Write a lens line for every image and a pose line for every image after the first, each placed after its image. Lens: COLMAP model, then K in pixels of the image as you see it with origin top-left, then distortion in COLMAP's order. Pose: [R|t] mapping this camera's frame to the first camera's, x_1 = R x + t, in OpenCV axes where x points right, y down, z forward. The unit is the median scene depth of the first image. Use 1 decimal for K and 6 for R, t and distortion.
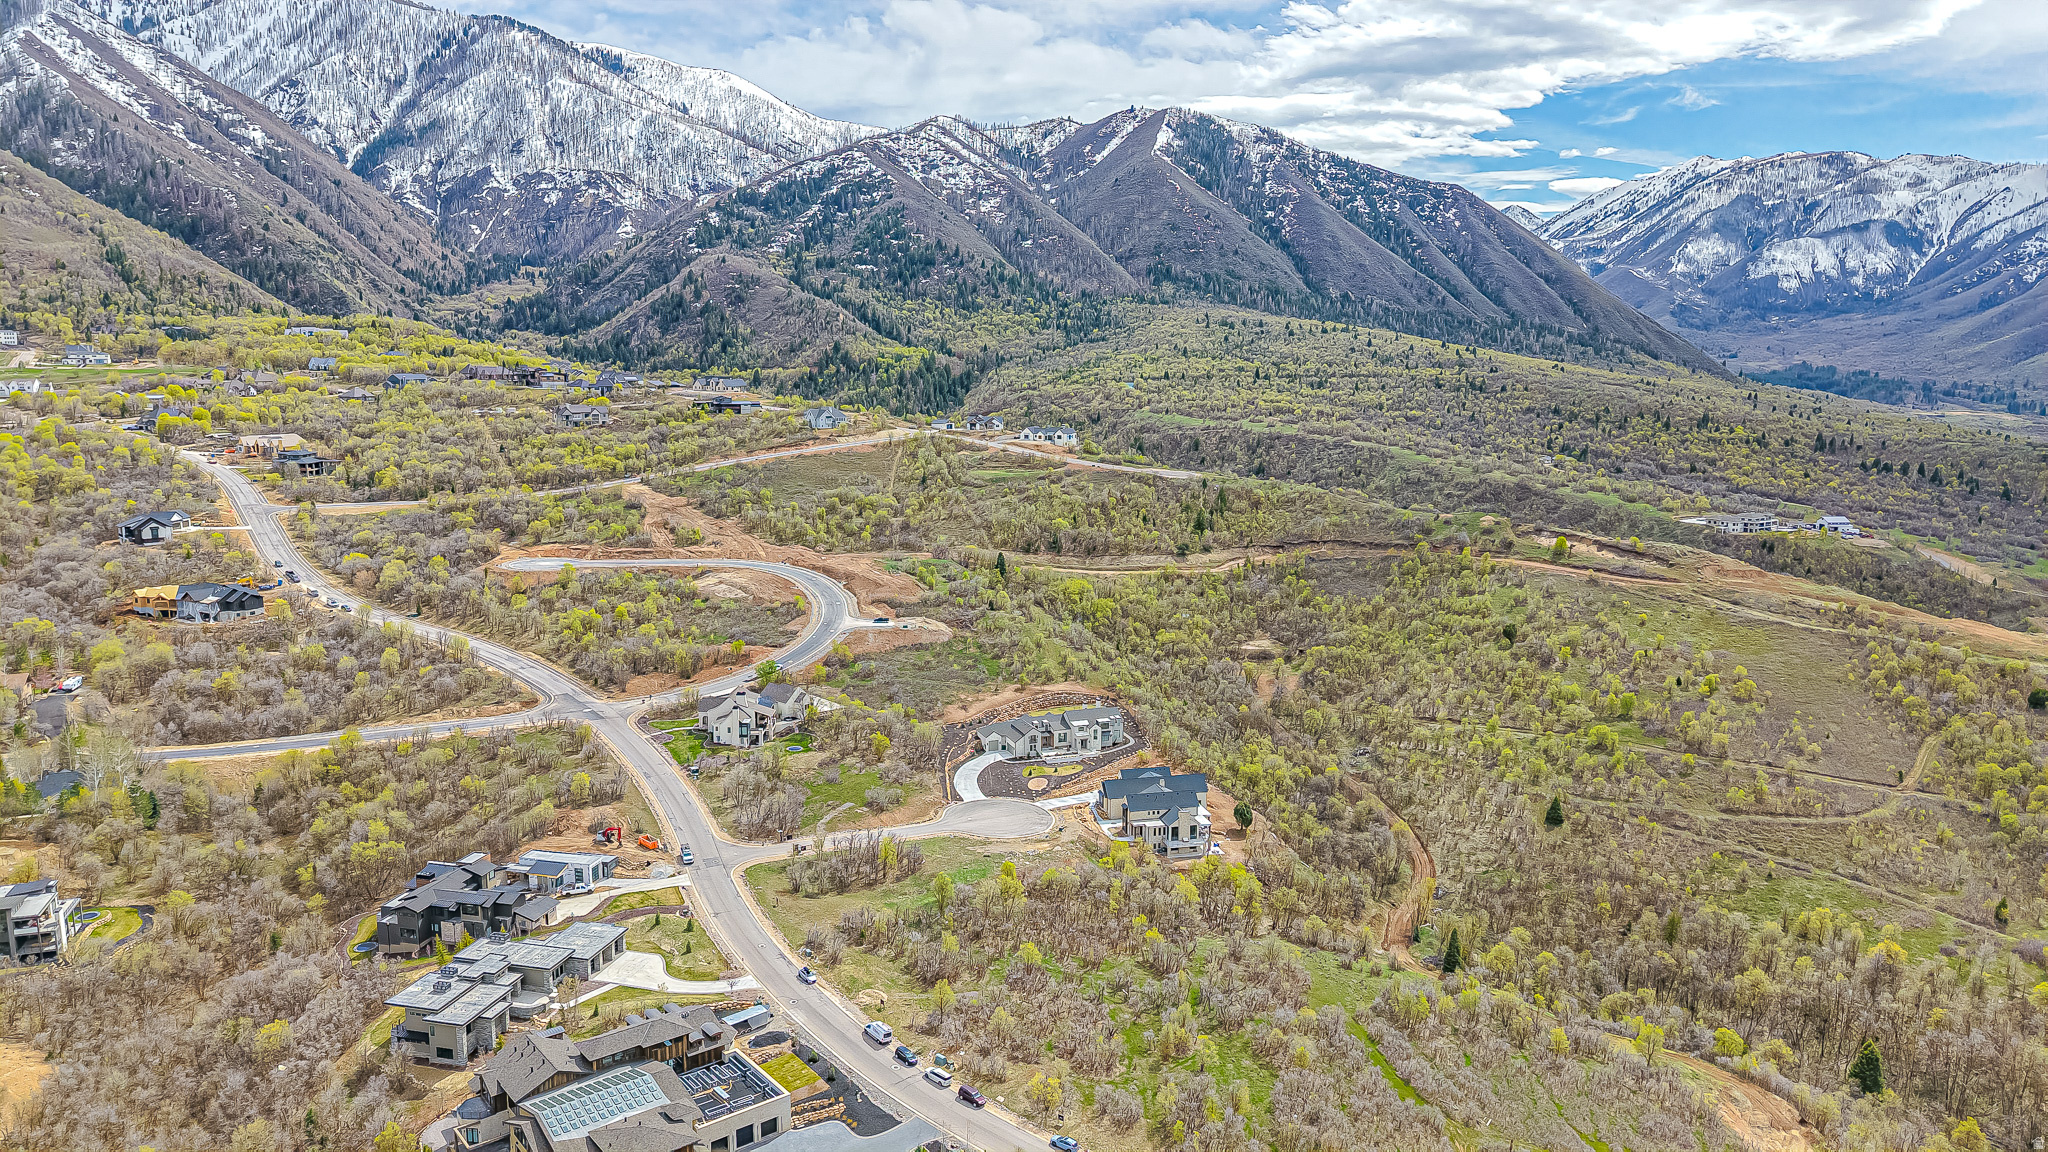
lens RADIAL K [[1350.8, 0, 1018.0], [0, 1350.8, 619.0], [0, 0, 1]] dist [0.032067, -0.028163]
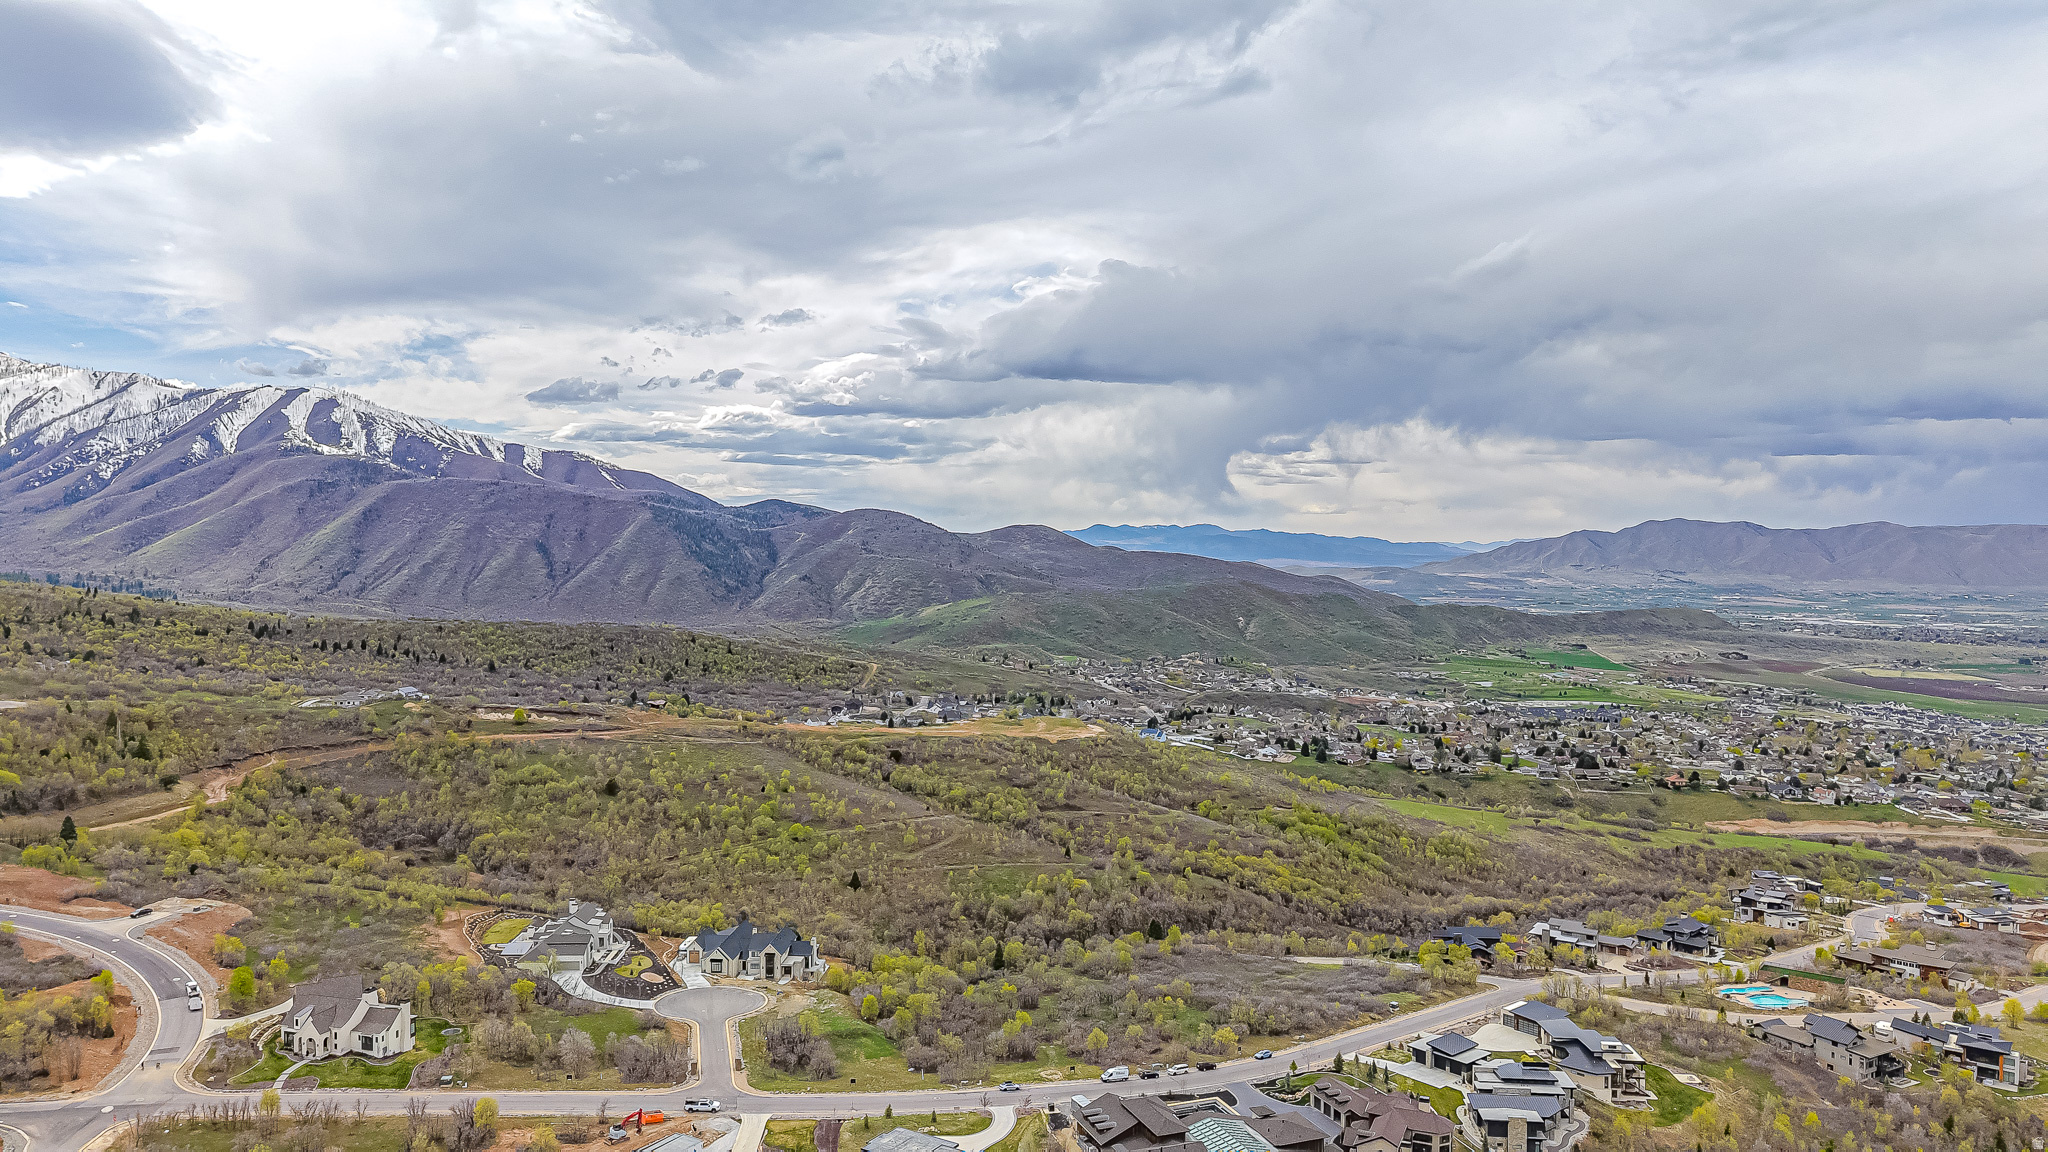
lens RADIAL K [[1370.3, 0, 1024.6], [0, 1370.3, 556.5], [0, 0, 1]] dist [0.062890, -0.089959]
pose [[0.303209, -0.014813, 0.952809, -0.255870], [0.188624, 0.981028, -0.044773, -0.024830], [-0.934069, 0.193298, 0.300251, 0.112297]]
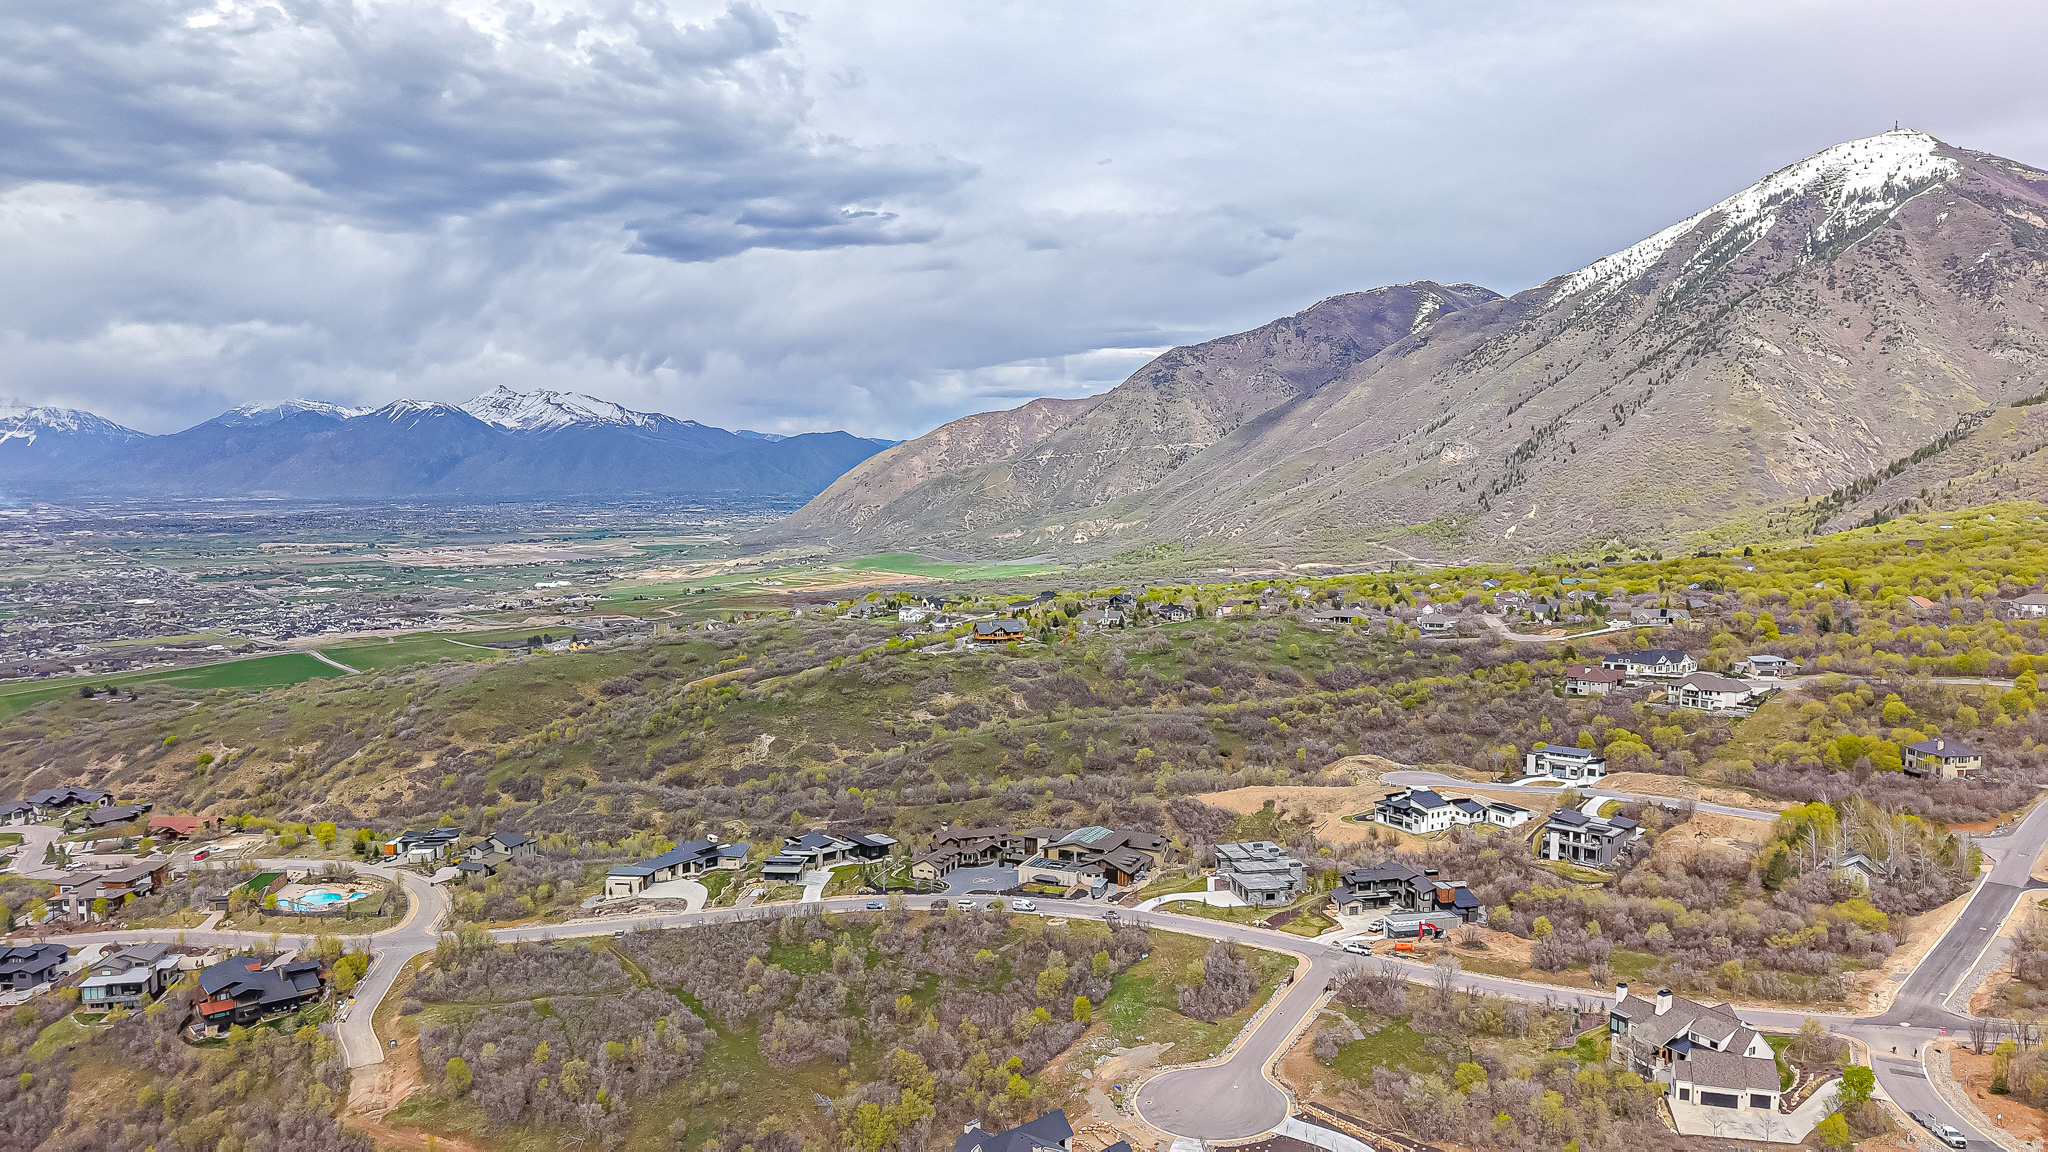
lens RADIAL K [[1364.4, 0, 1030.0], [0, 1364.4, 570.6], [0, 0, 1]] dist [0.072955, -0.099586]
pose [[-0.883157, 0.029849, -0.468127, 0.114389], [-0.099768, 0.963187, 0.249635, -0.085147], [0.458345, 0.267171, -0.847667, 0.418484]]
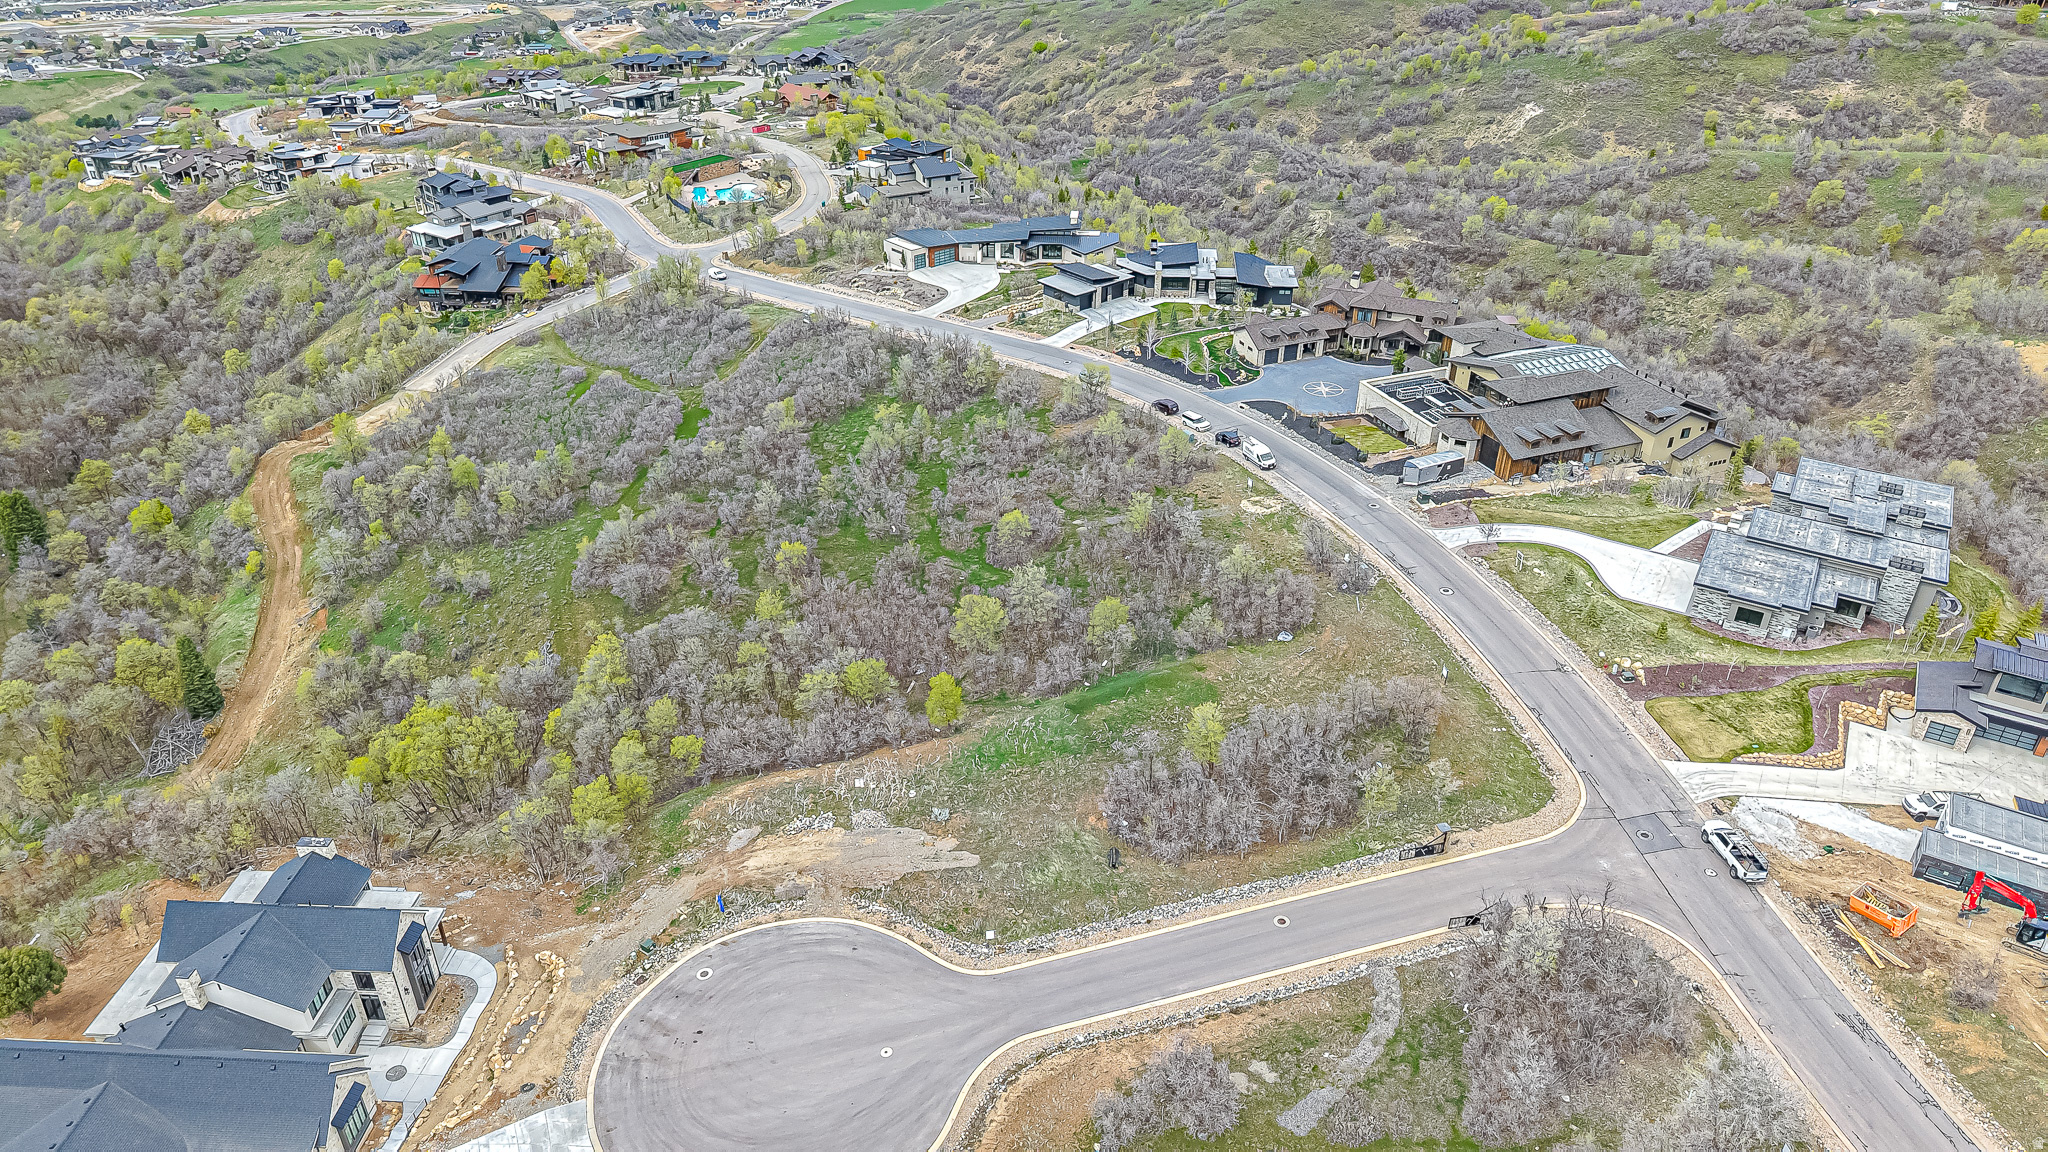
lens RADIAL K [[1375.4, 0, 1023.6], [0, 1375.4, 574.3], [0, 0, 1]] dist [0.026705, -0.027149]
pose [[-0.957245, -0.153673, 0.245083, -0.034002], [0.050010, 0.746558, 0.663439, -0.035992], [-0.284921, 0.647330, -0.706954, 0.313093]]
